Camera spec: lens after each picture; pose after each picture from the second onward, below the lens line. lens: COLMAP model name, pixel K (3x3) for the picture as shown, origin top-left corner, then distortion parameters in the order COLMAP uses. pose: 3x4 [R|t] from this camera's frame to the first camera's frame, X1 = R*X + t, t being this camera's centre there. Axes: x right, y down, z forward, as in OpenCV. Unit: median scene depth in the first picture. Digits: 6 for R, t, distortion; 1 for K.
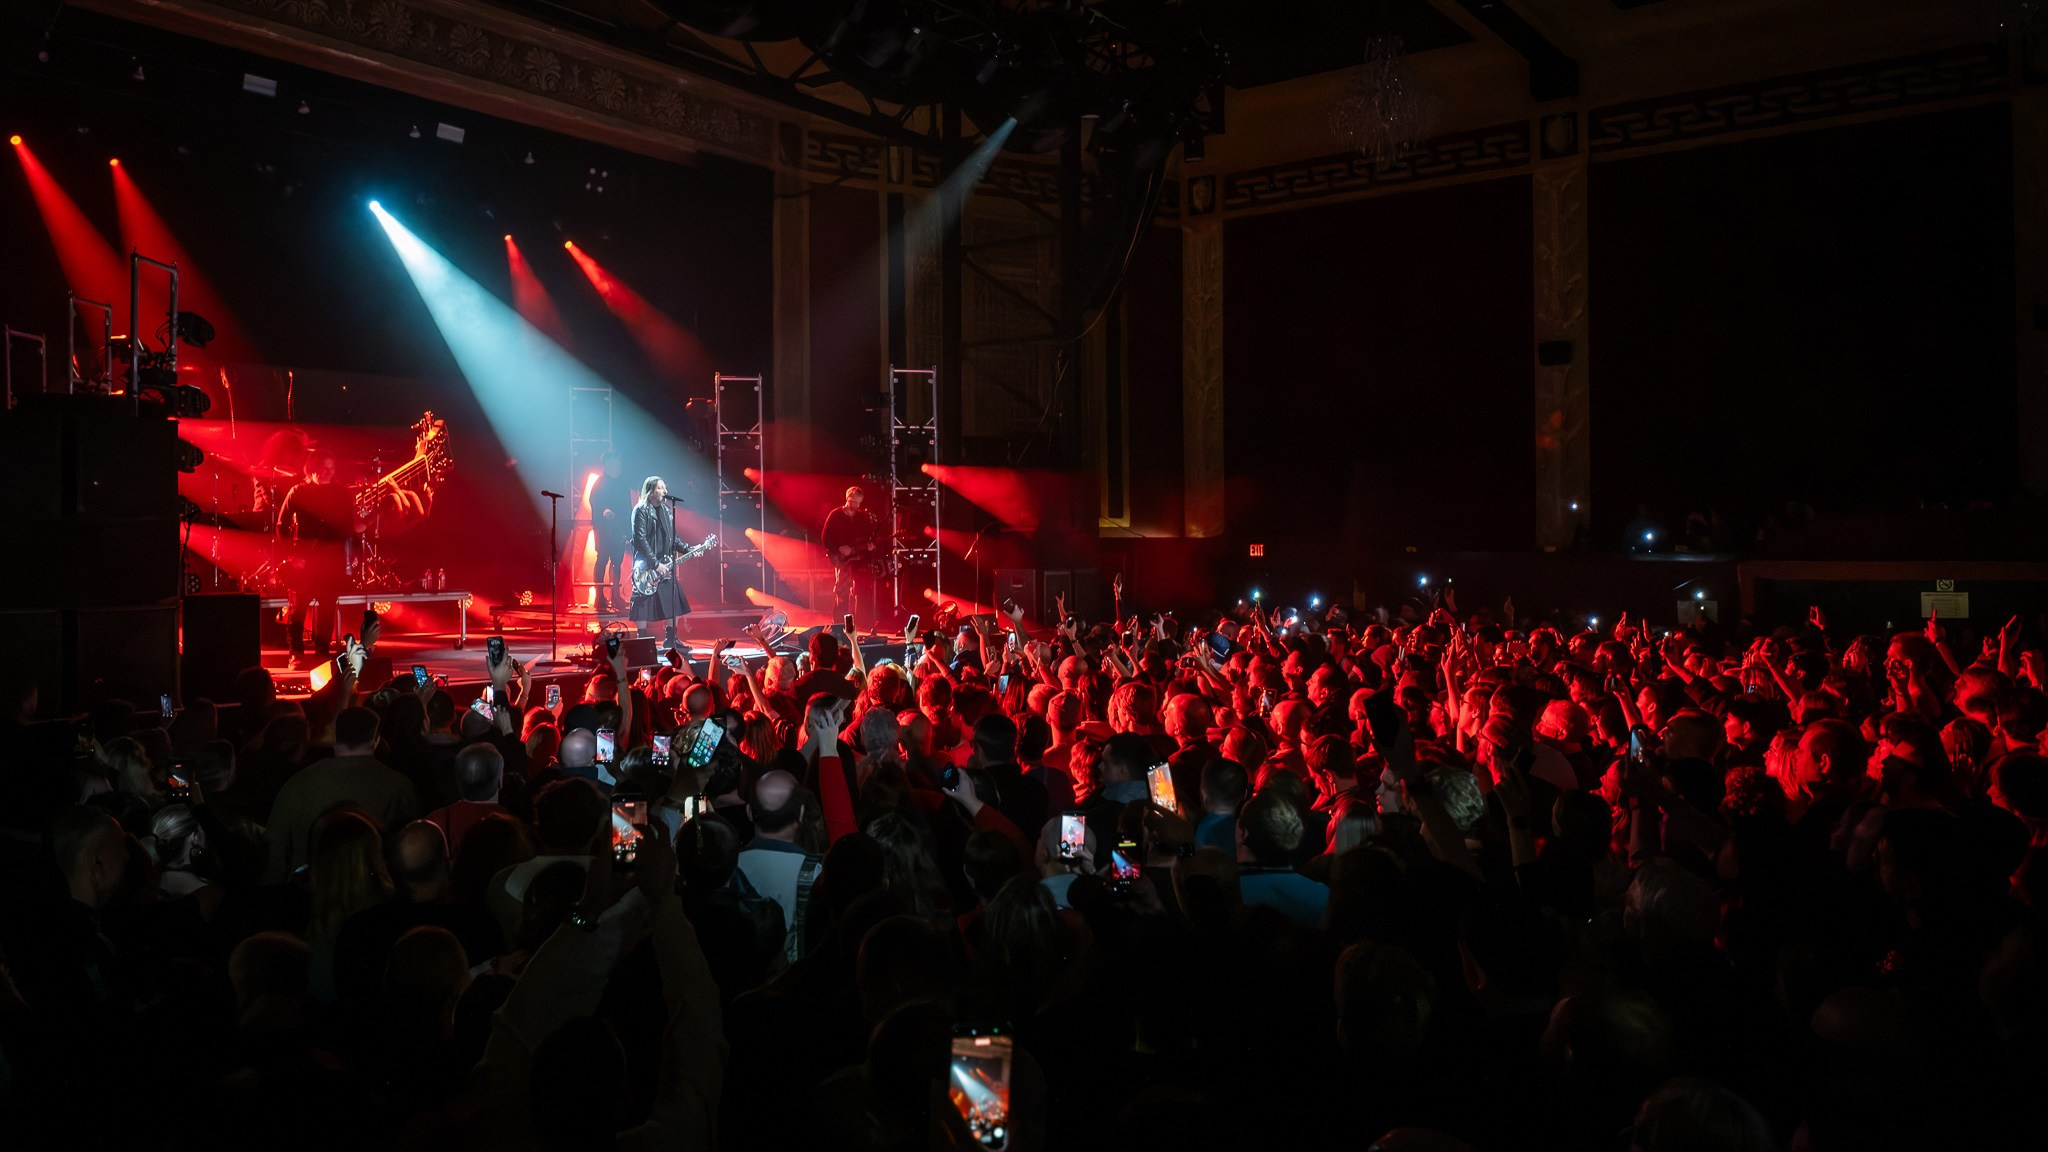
lens RADIAL K [[1552.9, 0, 1016.9], [0, 1552.9, 535.1], [0, 0, 1]] dist [0.010723, -0.021641]
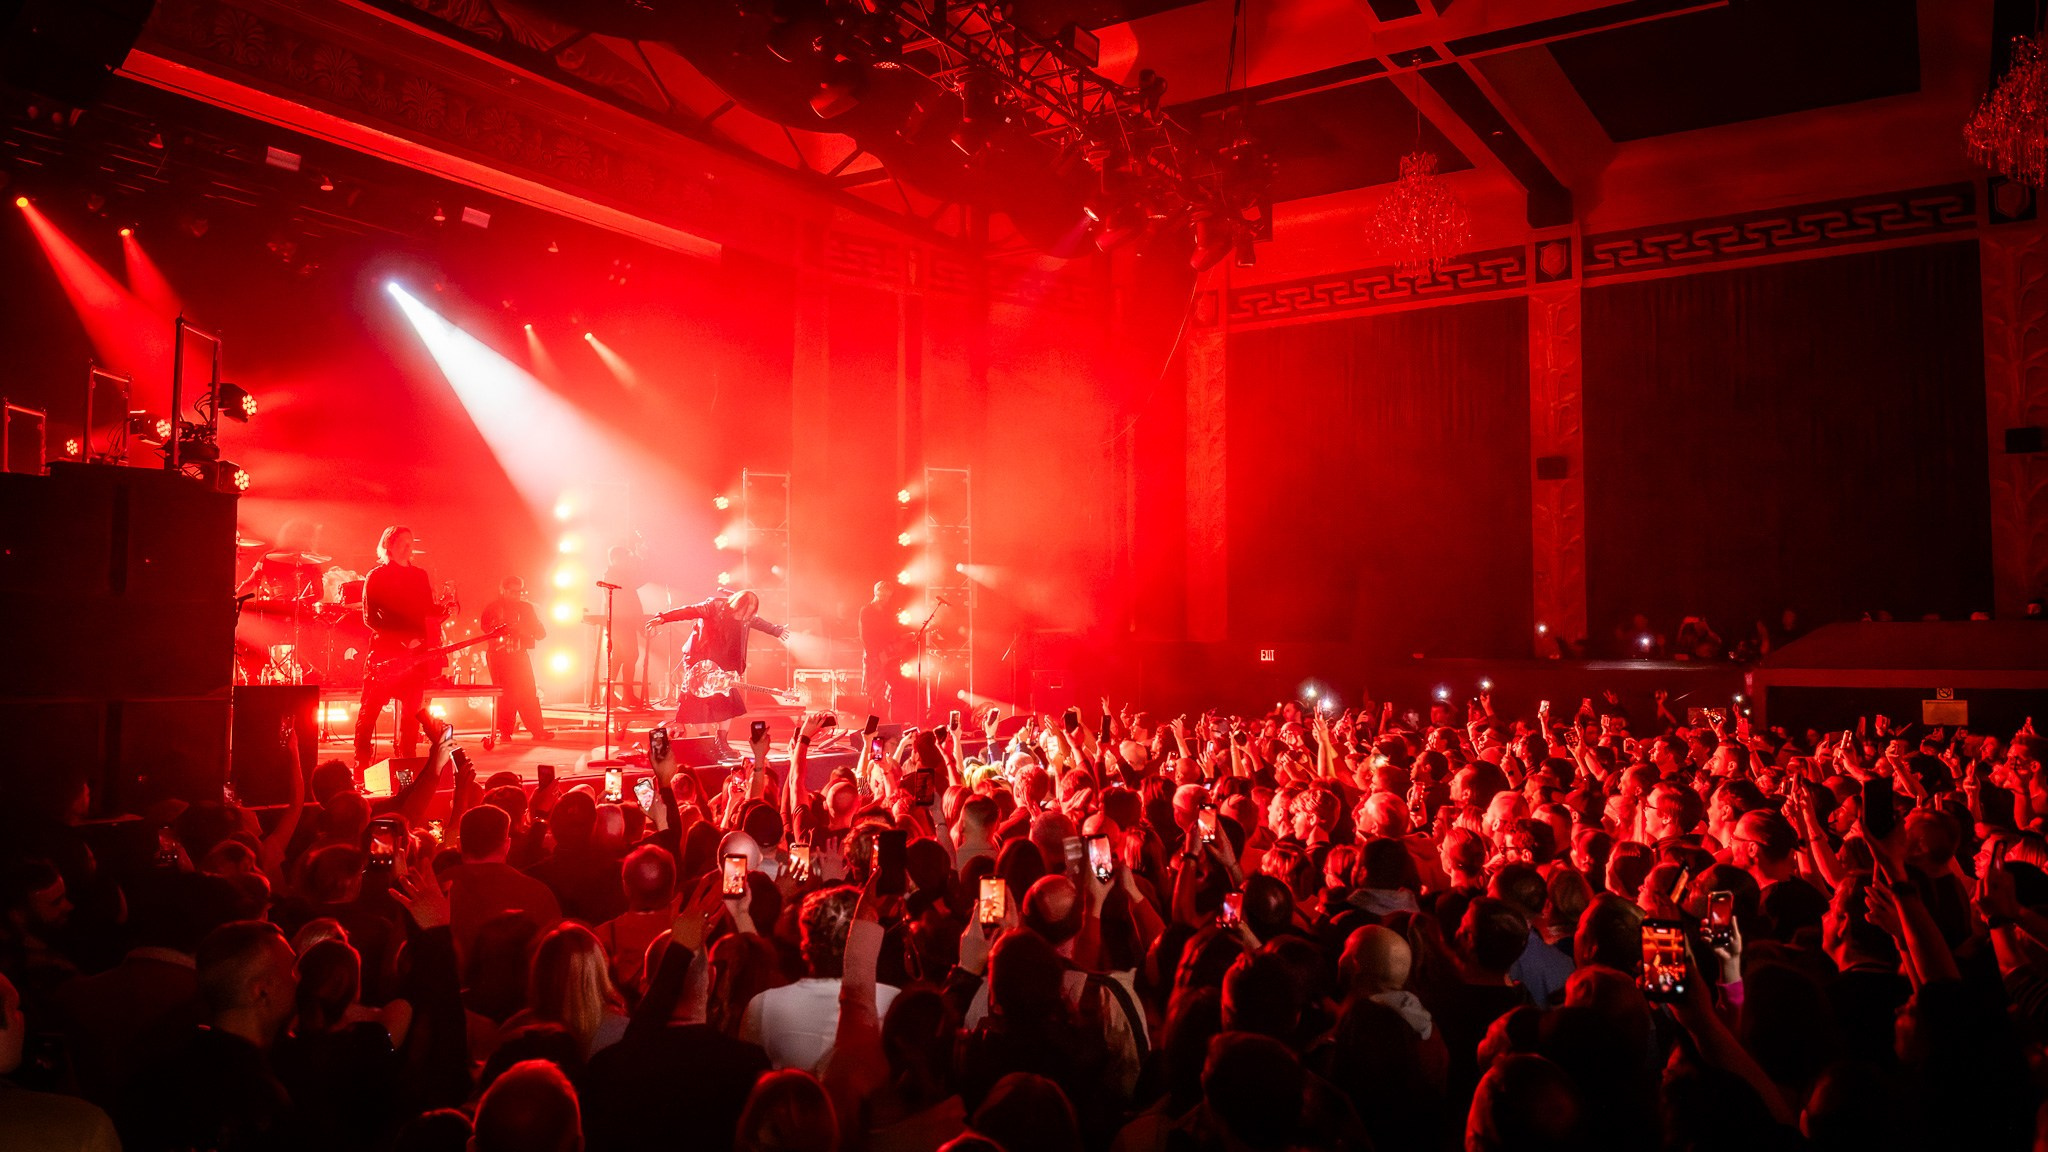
lens RADIAL K [[1473.0, 0, 1007.1], [0, 1473.0, 582.6], [0, 0, 1]] dist [0.022165, -0.027710]
pose [[0.996129, 0.014589, 0.086681, -0.109670], [-0.010882, 0.999012, -0.043079, 0.006792], [-0.087224, 0.041969, 0.995304, 0.057212]]
